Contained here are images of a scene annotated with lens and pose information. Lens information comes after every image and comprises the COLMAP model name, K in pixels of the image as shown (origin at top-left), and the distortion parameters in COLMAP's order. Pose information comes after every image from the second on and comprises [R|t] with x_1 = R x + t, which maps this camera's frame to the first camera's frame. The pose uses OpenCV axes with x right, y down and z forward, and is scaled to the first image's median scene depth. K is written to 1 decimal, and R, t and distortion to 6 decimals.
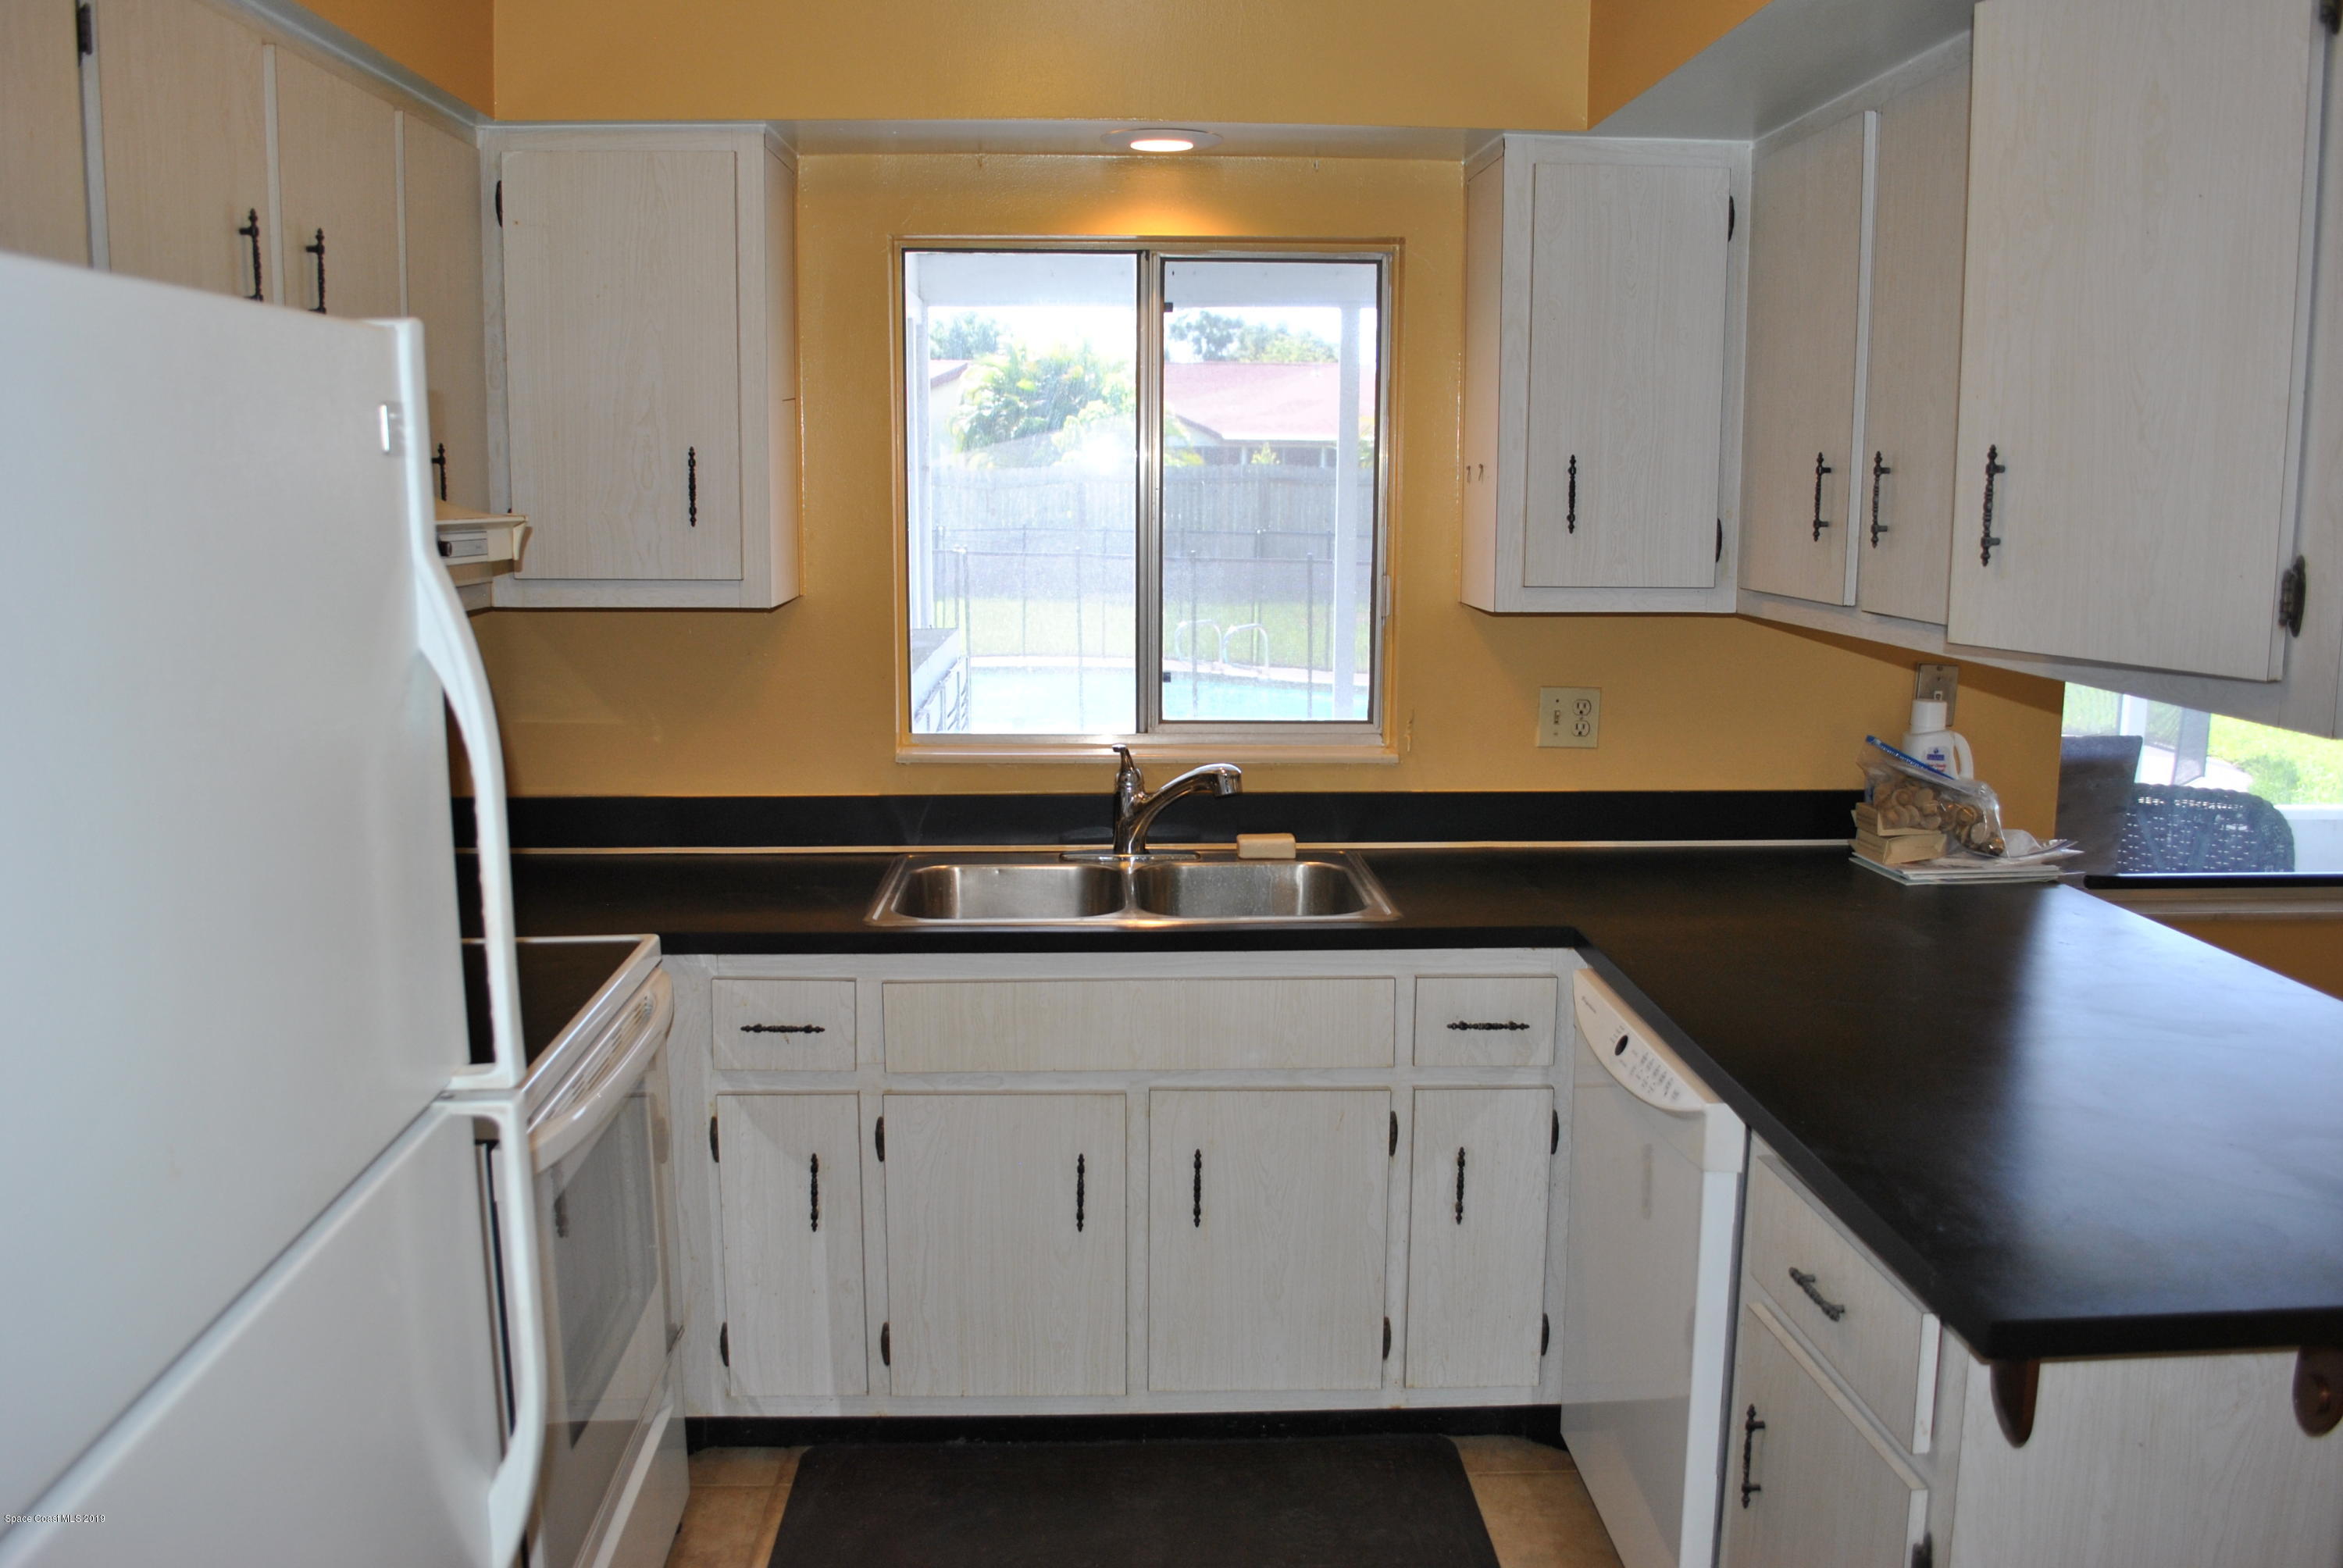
lens RADIAL K [[1896.5, 0, 1178.1], [0, 1896.5, 778.6], [0, 0, 1]] dist [-0.085900, 0.017558]
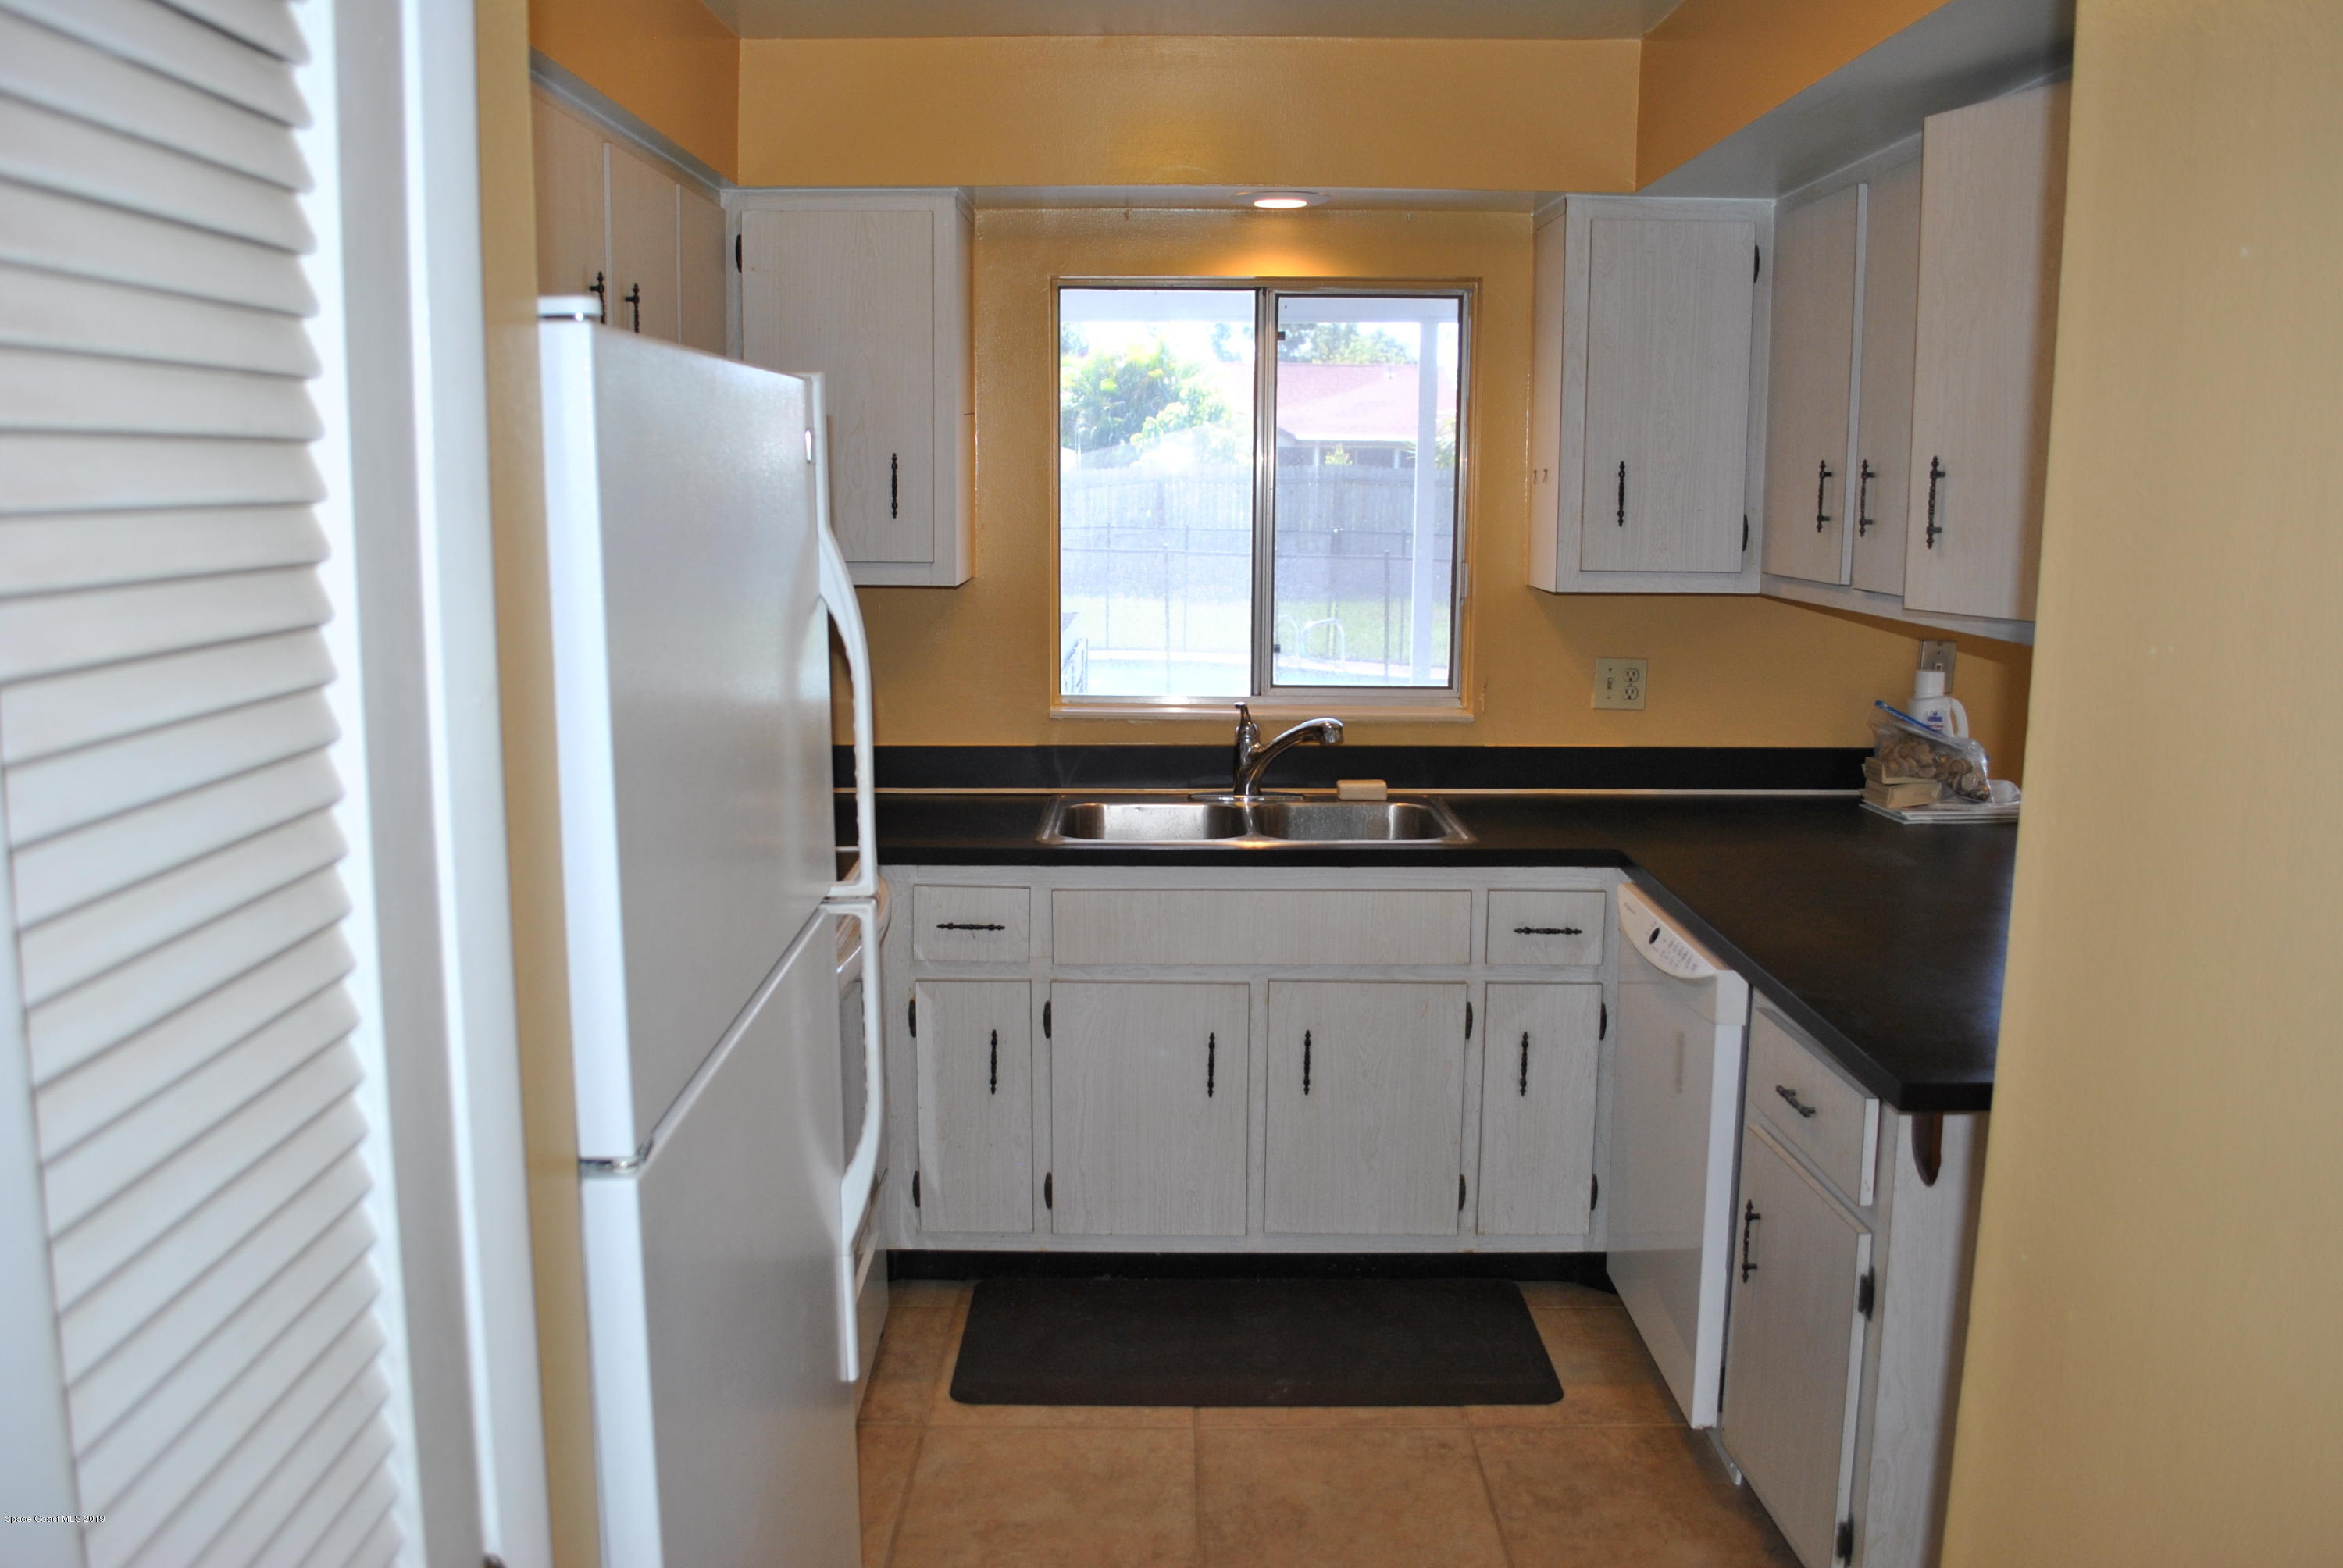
lens RADIAL K [[1896.5, 0, 1164.7], [0, 1896.5, 779.6], [0, 0, 1]] dist [-0.085900, 0.017558]
pose [[0.999049, 0.007485, -0.042954, -0.029596], [-0.007468, 0.999972, 0.000574, 0.033379], [0.042957, -0.000252, 0.999077, -0.215708]]
